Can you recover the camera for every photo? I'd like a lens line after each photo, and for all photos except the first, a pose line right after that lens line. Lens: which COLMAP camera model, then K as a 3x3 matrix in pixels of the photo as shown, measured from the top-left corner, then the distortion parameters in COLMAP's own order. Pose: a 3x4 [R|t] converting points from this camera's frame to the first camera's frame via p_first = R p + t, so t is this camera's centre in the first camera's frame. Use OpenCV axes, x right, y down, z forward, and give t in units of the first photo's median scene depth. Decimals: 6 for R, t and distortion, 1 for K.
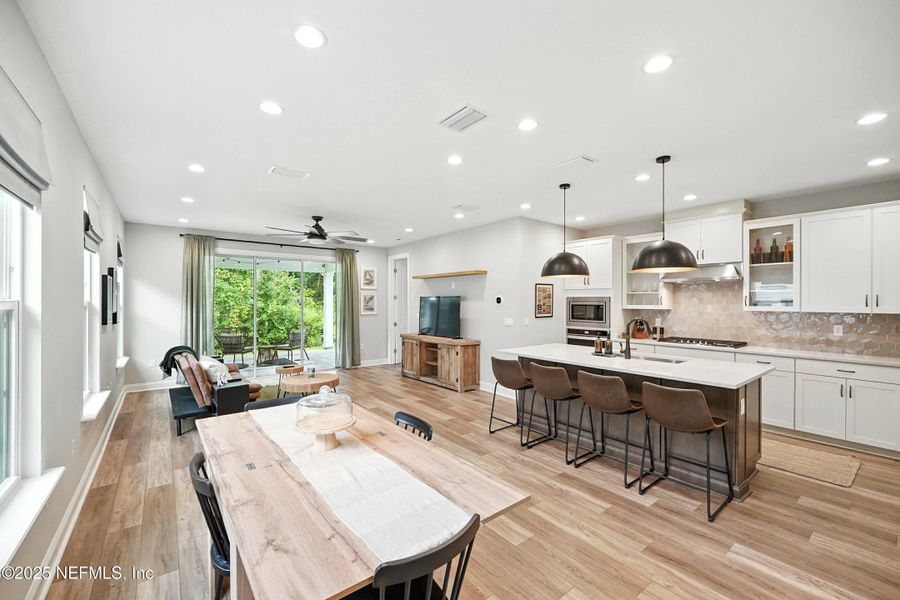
lens RADIAL K [[370.0, 0, 450.0], [0, 370.0, 302.9], [0, 0, 1]] dist [-0.012183, 0.002179]
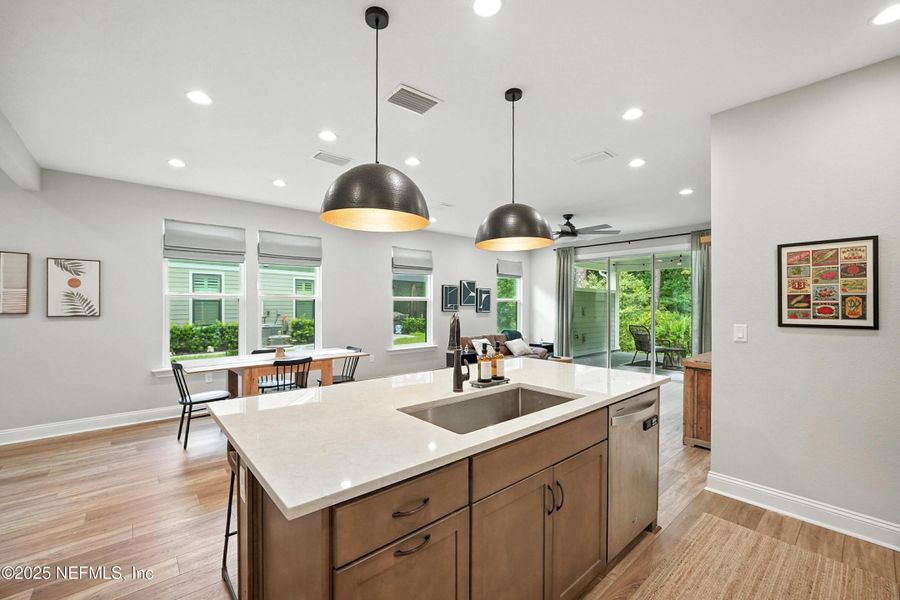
lens RADIAL K [[370.0, 0, 451.3], [0, 370.0, 308.2], [0, 0, 1]] dist [-0.012183, 0.002179]
pose [[0.053108, 0.007390, -0.998561, 0.628943], [-0.005119, 0.999961, 0.007128, 0.018560], [0.998576, 0.004733, 0.053144, 0.604397]]
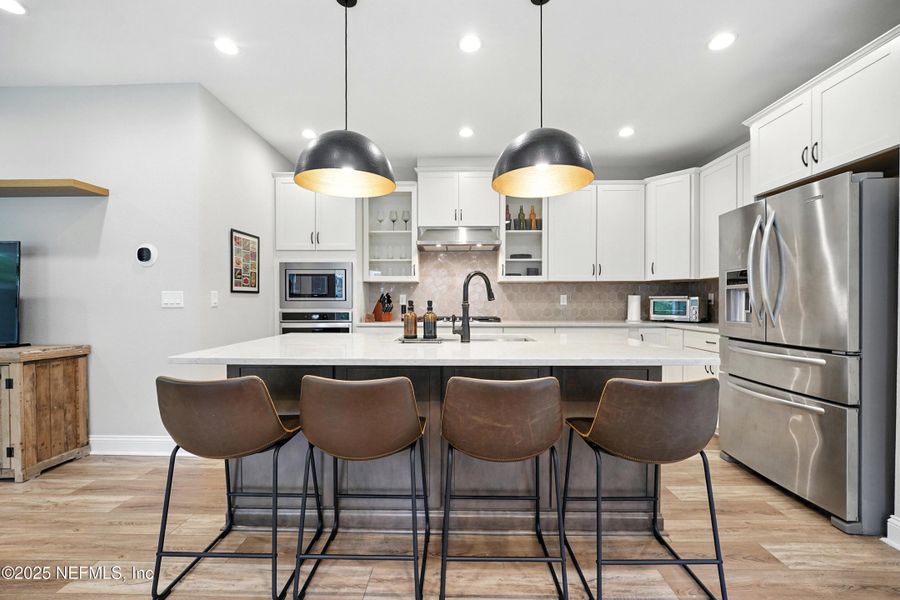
lens RADIAL K [[370.0, 0, 450.1], [0, 370.0, 303.8], [0, 0, 1]] dist [-0.012183, 0.002179]
pose [[0.631555, -0.009720, 0.775270, 0.015715], [0.005646, 0.999953, 0.007938, 0.054431], [-0.775310, -0.000636, 0.631580, 0.412791]]
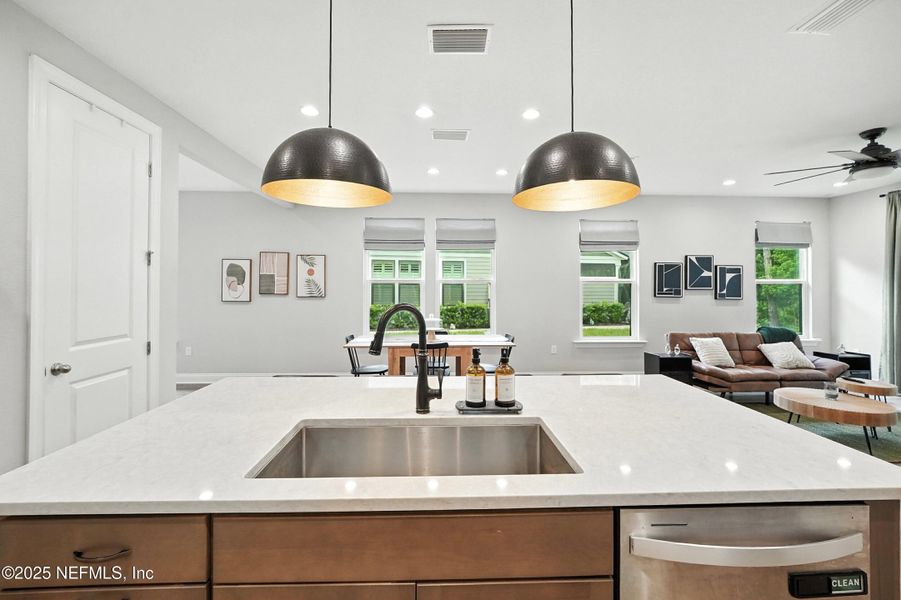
lens RADIAL K [[380.4, 0, 449.8], [0, 380.4, 283.1], [0, 0, 1]] dist [-0.010758, 0.001397]
pose [[-0.587607, -0.011215, -0.809069, 0.489994], [-0.006381, 0.999937, -0.009226, 0.014289], [0.809121, -0.000258, -0.587642, 0.784989]]
